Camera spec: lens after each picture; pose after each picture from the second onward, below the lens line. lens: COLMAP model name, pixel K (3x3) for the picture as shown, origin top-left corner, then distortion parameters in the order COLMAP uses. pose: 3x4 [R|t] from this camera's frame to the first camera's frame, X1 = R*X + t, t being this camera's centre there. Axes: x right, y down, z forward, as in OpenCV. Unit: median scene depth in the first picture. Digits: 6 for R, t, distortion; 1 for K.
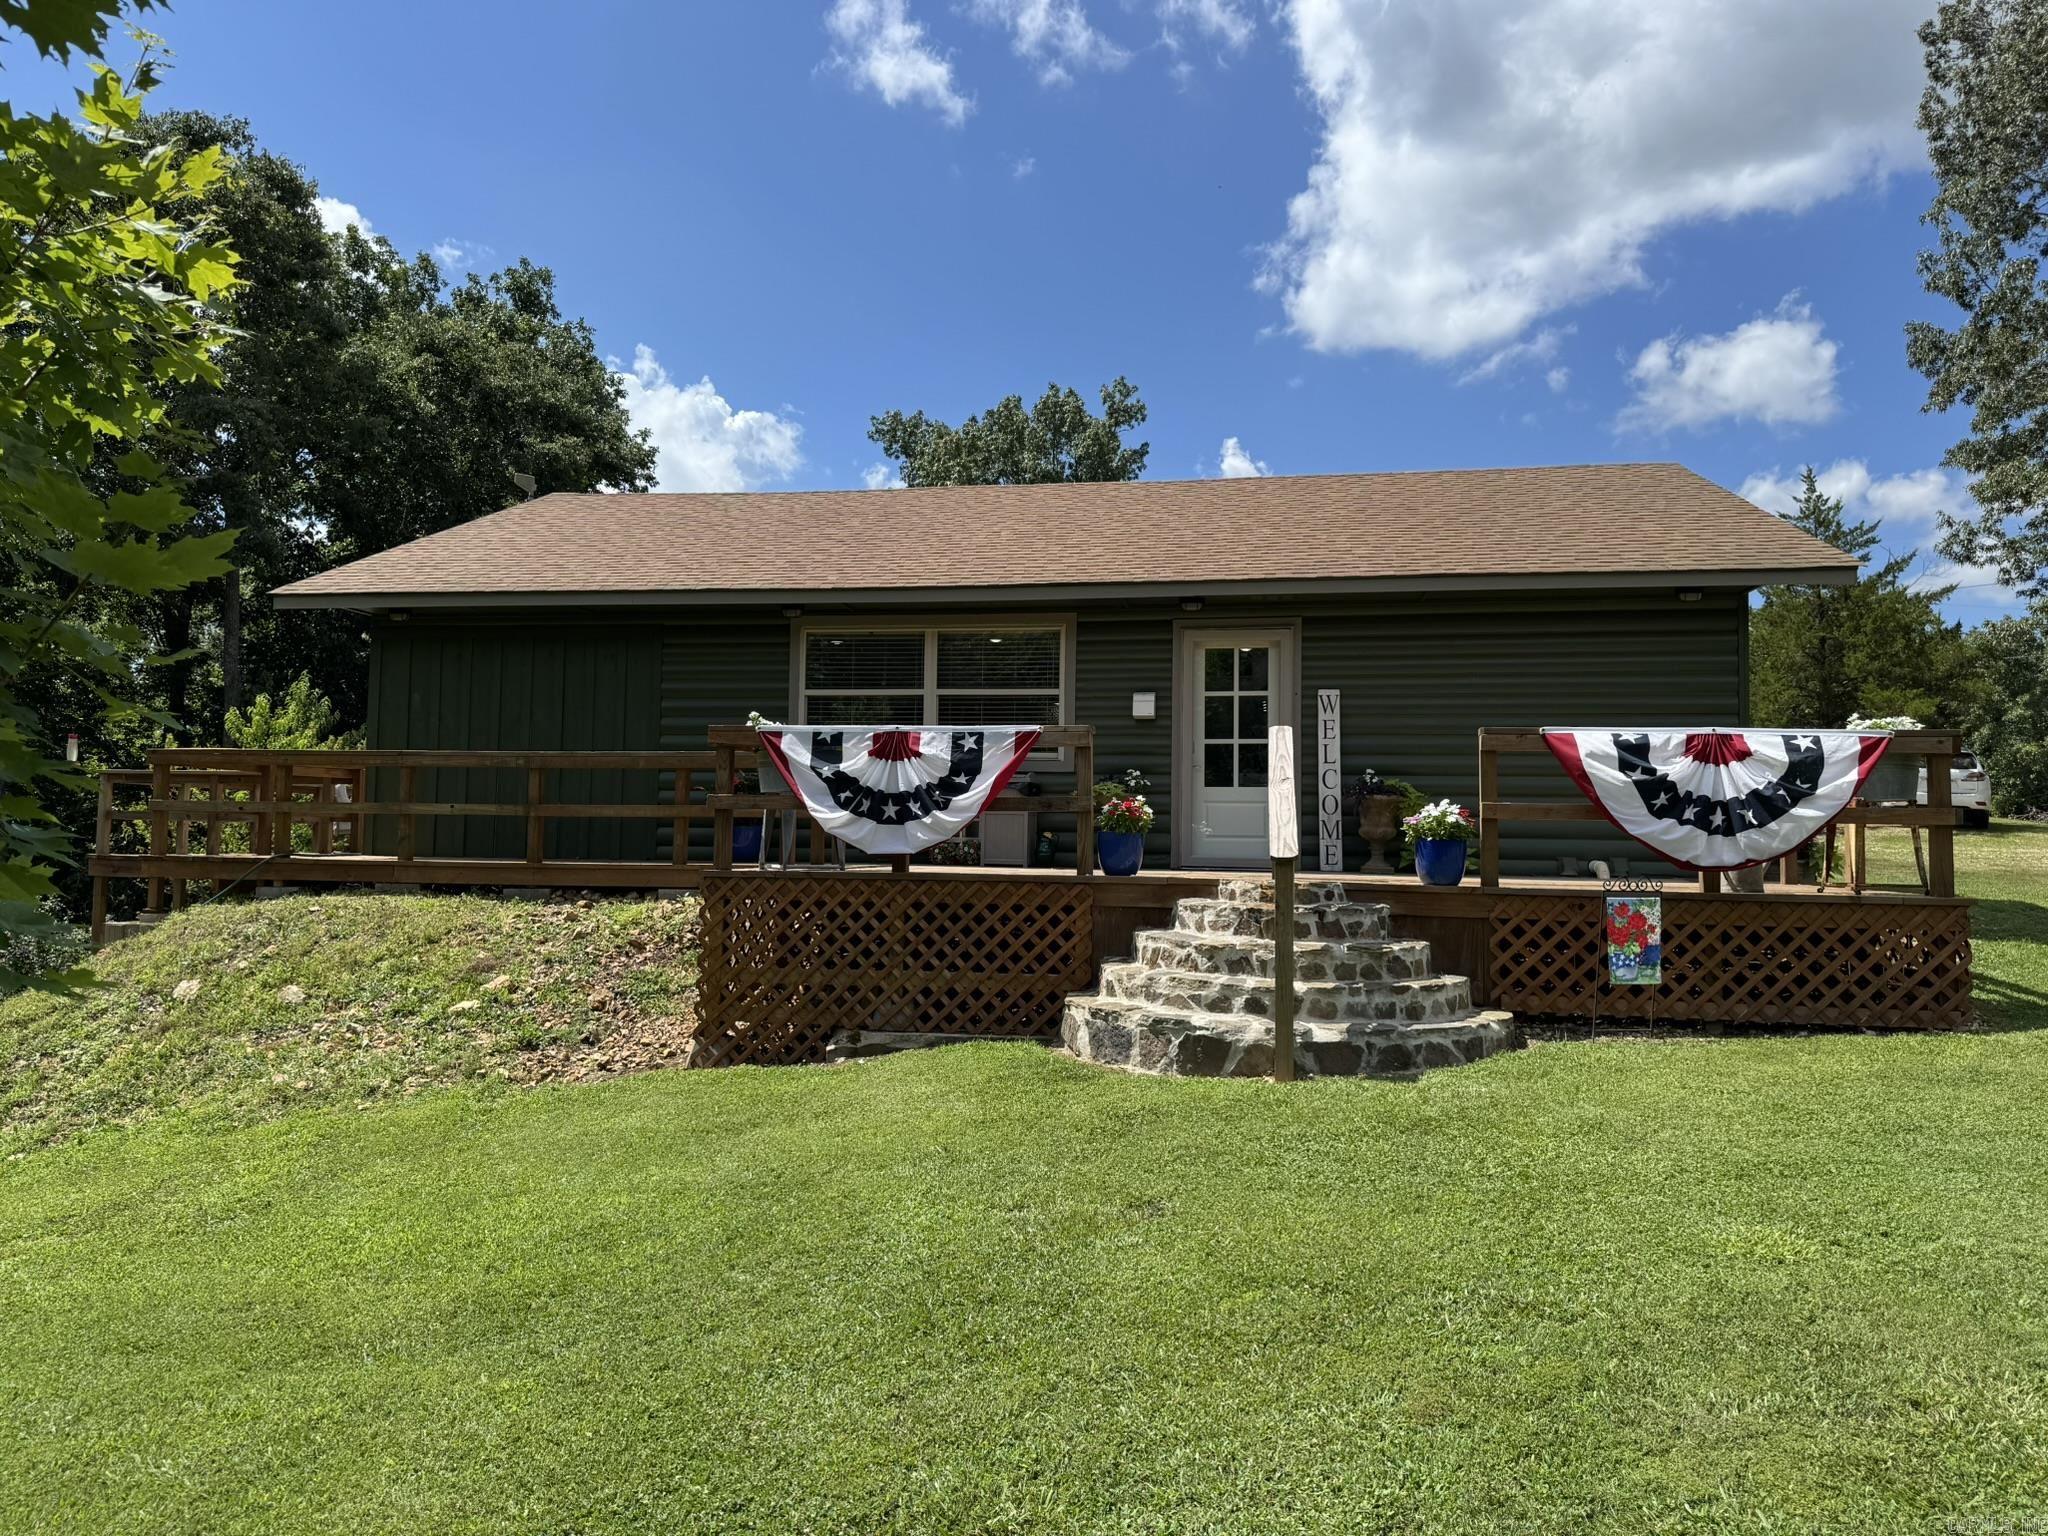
lens RADIAL K [[1431.8, 0, 1024.0], [0, 1431.8, 767.2], [0, 0, 1]] dist [0.000272, -0.000031]
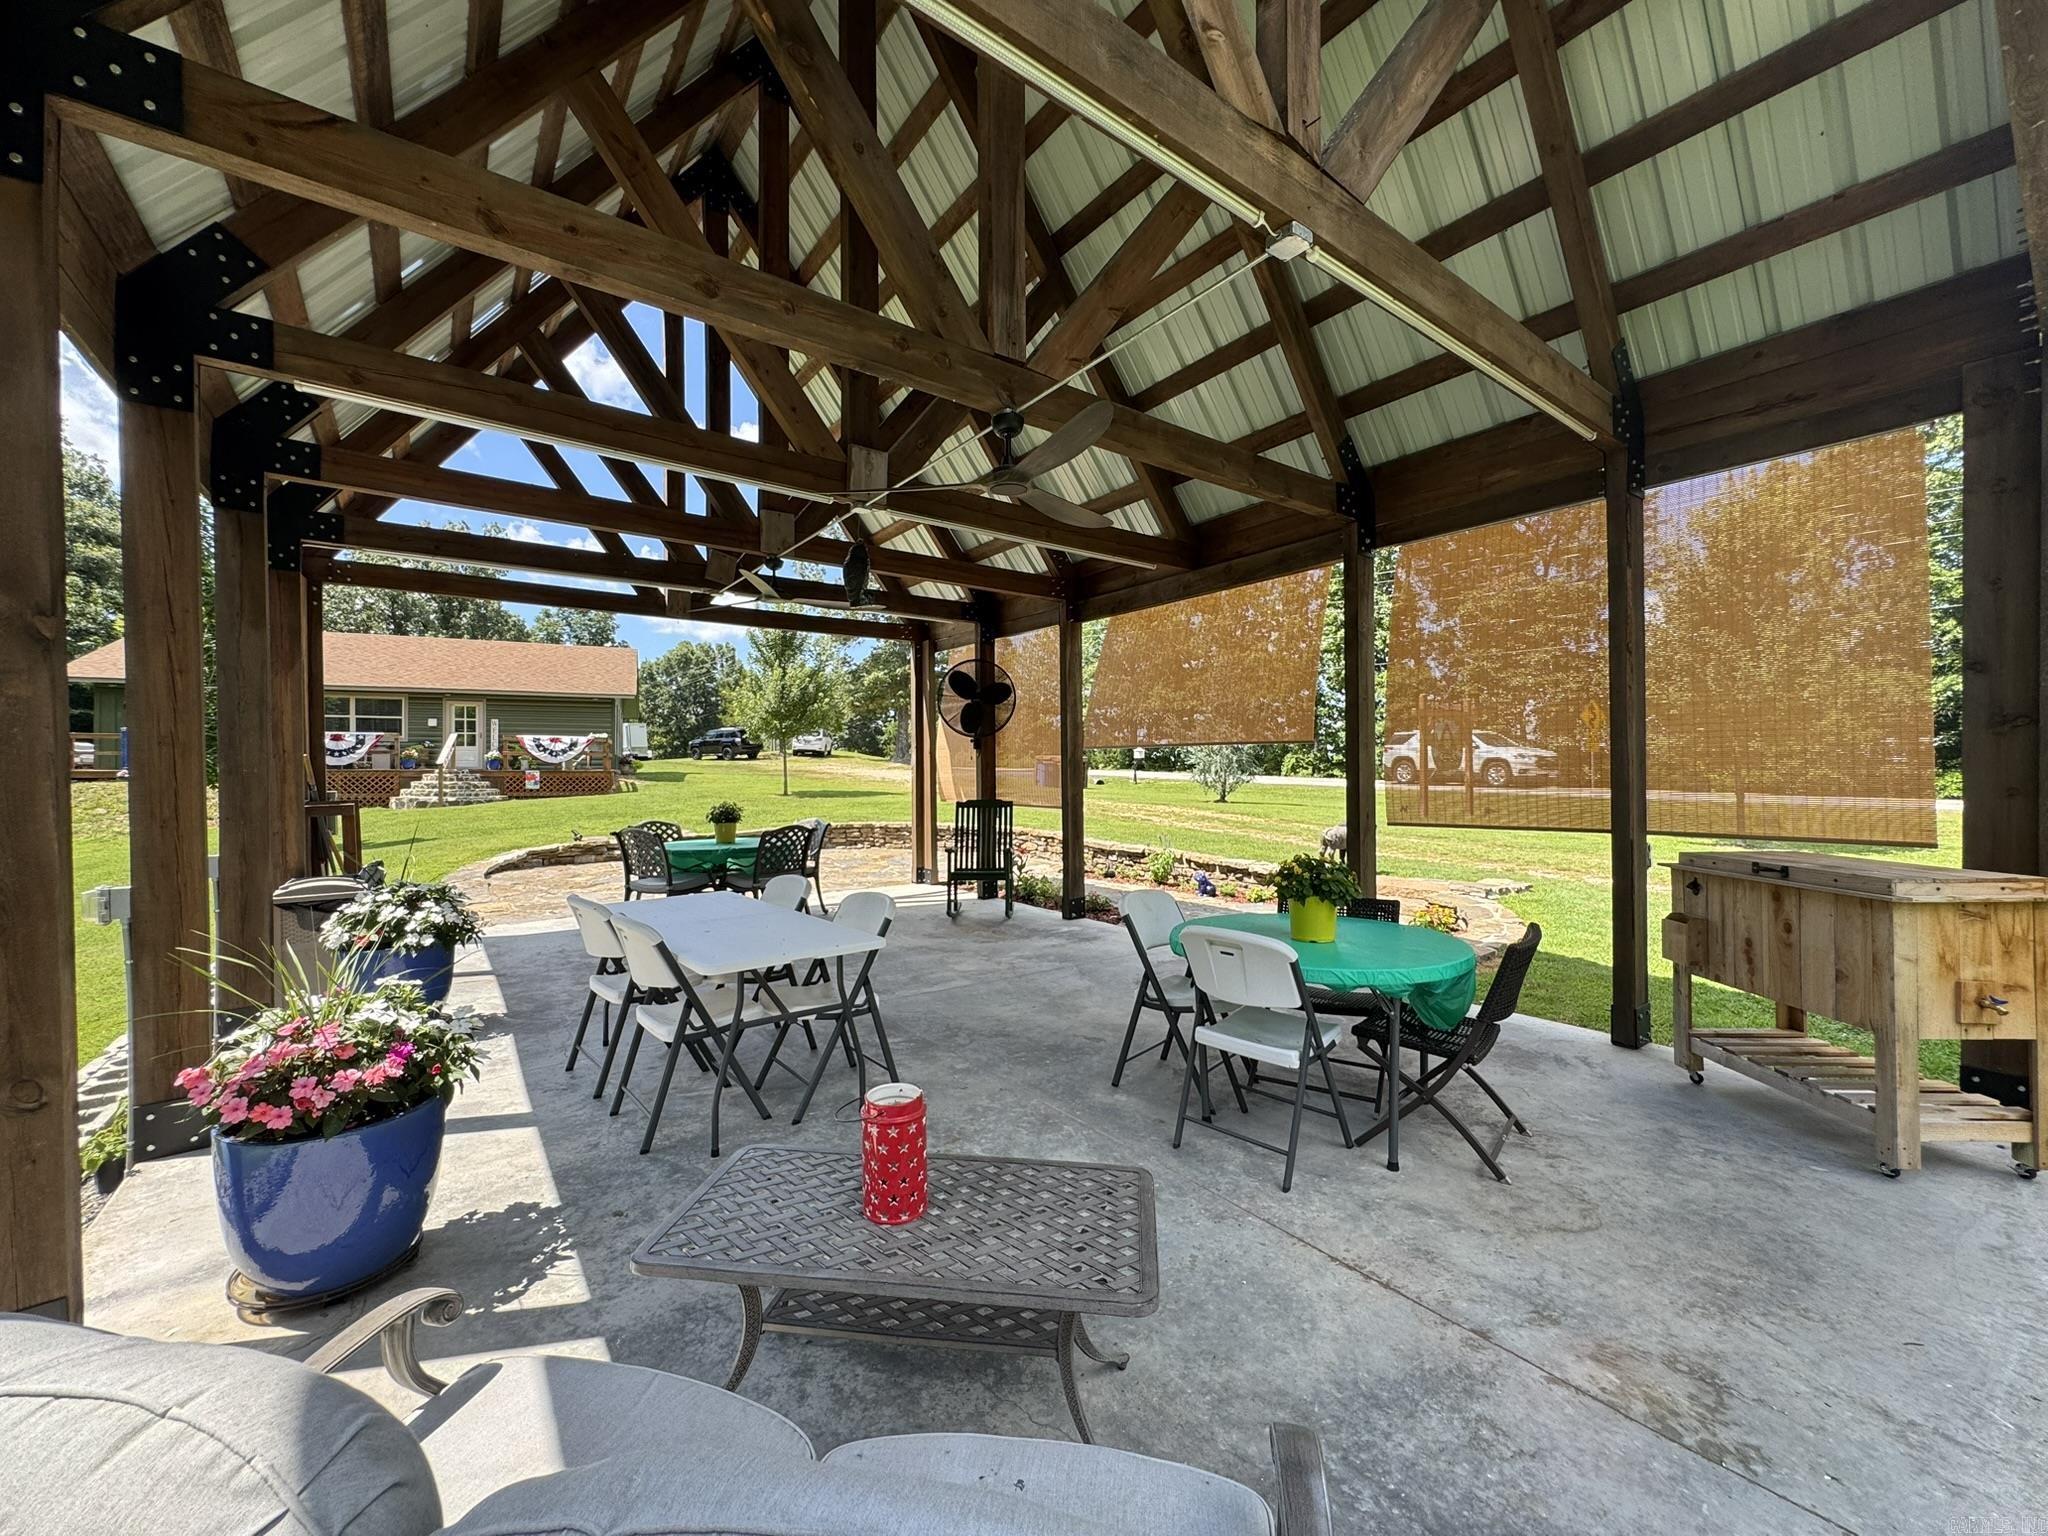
lens RADIAL K [[803.1, 0, 1025.5], [0, 803.1, 766.2], [0, 0, 1]] dist [0.000149, 0.000049]
pose [[0.822631, -0.017636, 0.568302, 0.235293], [-0.013735, 0.998611, 0.050871, -0.083688], [-0.568410, -0.049653, 0.821246, -2.111497]]
